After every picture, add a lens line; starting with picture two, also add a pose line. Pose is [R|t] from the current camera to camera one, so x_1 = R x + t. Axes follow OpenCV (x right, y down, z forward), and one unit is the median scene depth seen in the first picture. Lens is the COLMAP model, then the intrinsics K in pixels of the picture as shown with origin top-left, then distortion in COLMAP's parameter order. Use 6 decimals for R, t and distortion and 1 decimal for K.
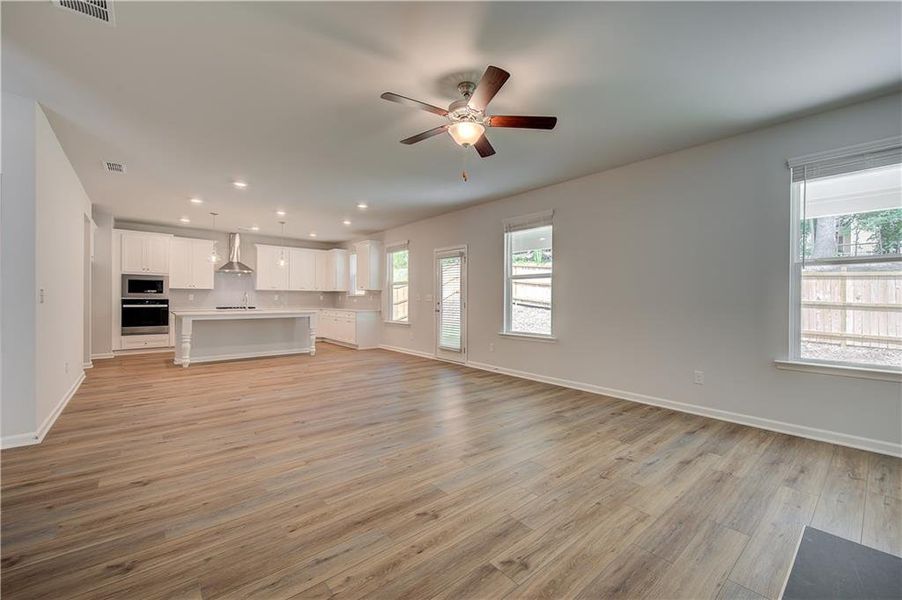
lens RADIAL K [[367.9, 0, 451.0], [0, 367.9, 300.0], [0, 0, 1]] dist [-0.001768, -0.000133]
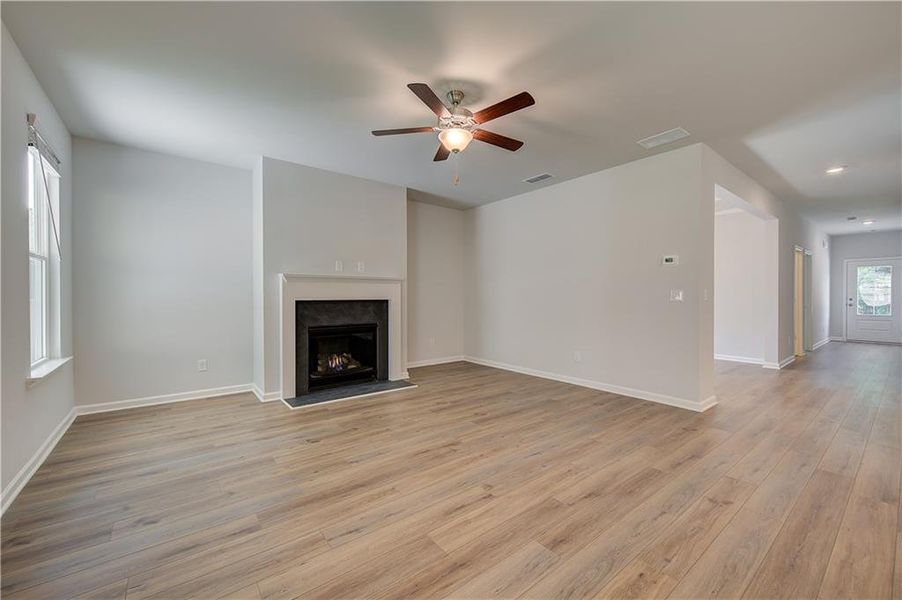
lens RADIAL K [[358.4, 0, 453.9], [0, 358.4, 299.5], [0, 0, 1]] dist [0.001035, -0.000003]
pose [[-0.999507, -0.003908, 0.031145, 0.006324], [-0.003585, 0.999939, 0.010426, -0.003428], [-0.031184, 0.010309, -0.999461, 1.074070]]
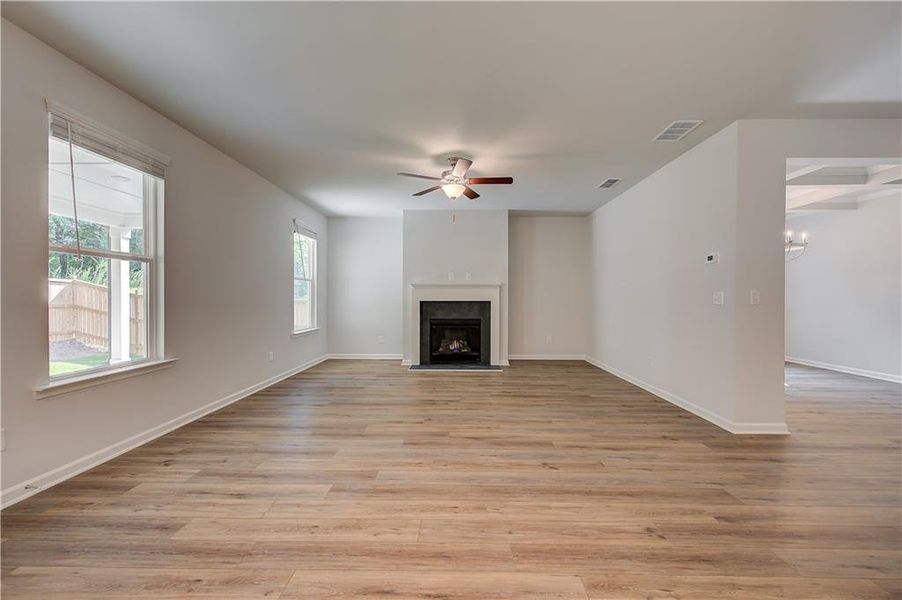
lens RADIAL K [[358.4, 0, 453.9], [0, 358.4, 299.5], [0, 0, 1]] dist [0.001035, -0.000003]
pose [[-0.756610, -0.007407, 0.653824, -0.495512], [-0.002071, 0.999958, 0.008932, -0.007719], [-0.653863, 0.005404, -0.756594, 1.124101]]
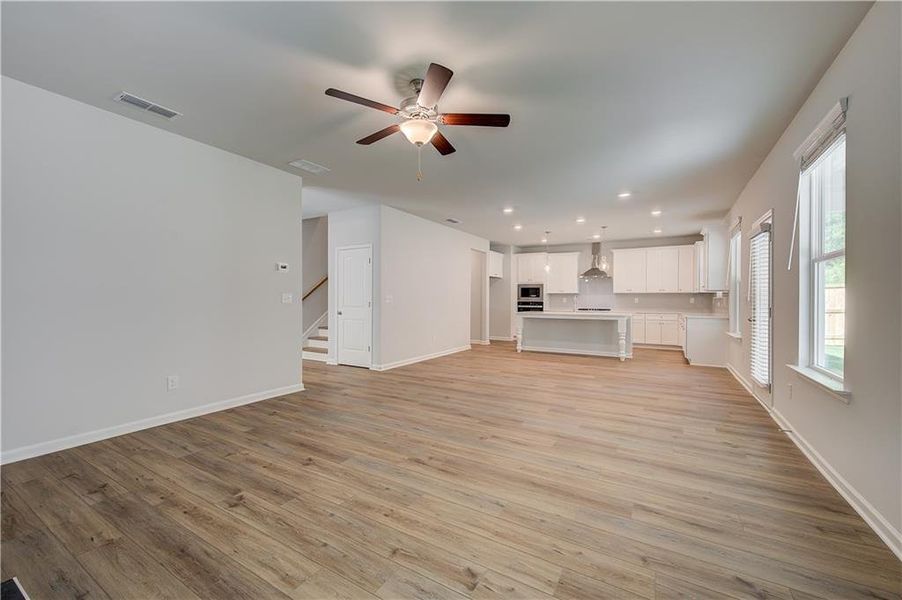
lens RADIAL K [[358.4, 0, 453.9], [0, 358.4, 299.5], [0, 0, 1]] dist [0.001035, -0.000003]
pose [[0.331924, -0.004281, -0.943296, 0.516418], [-0.005544, 0.999964, -0.006489, 0.000613], [0.943290, 0.007383, 0.331888, 0.408235]]
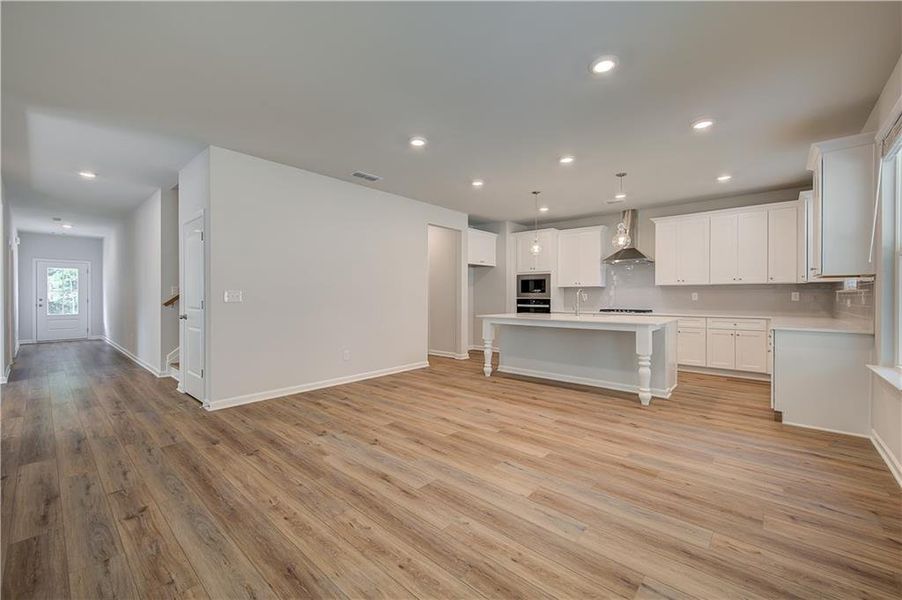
lens RADIAL K [[364.0, 0, 452.4], [0, 364.0, 296.6], [0, 0, 1]] dist [0.000803, 0.000103]
pose [[0.148228, -0.005015, -0.988941, 0.152114], [-0.002876, 0.999981, -0.005502, -0.003263], [0.988949, 0.003659, 0.148211, 0.941003]]
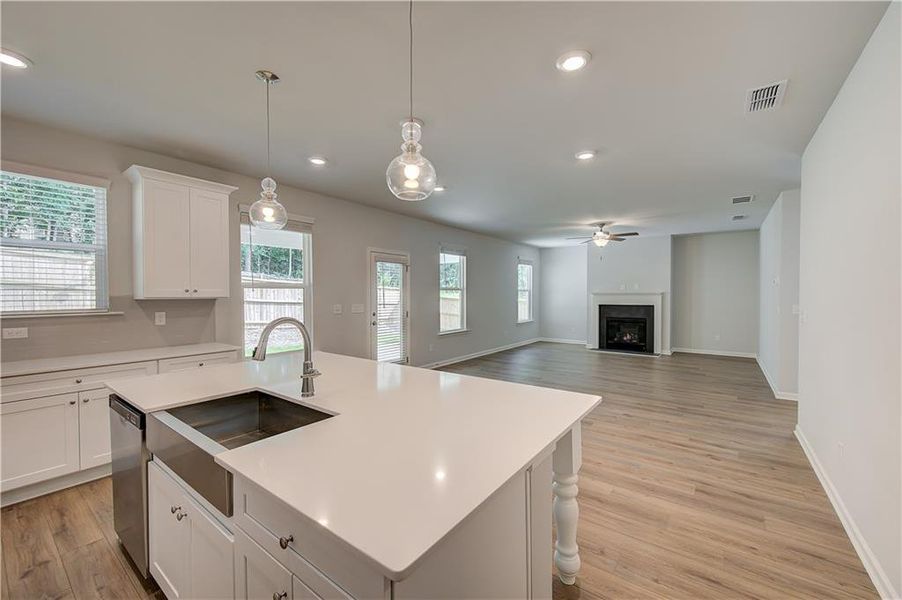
lens RADIAL K [[358.4, 0, 453.9], [0, 358.4, 299.5], [0, 0, 1]] dist [0.001035, -0.000003]
pose [[-0.230286, -0.019255, 0.972933, -1.167083], [0.004036, 0.999777, 0.020742, -0.055581], [-0.973115, 0.008703, -0.230157, 1.379061]]
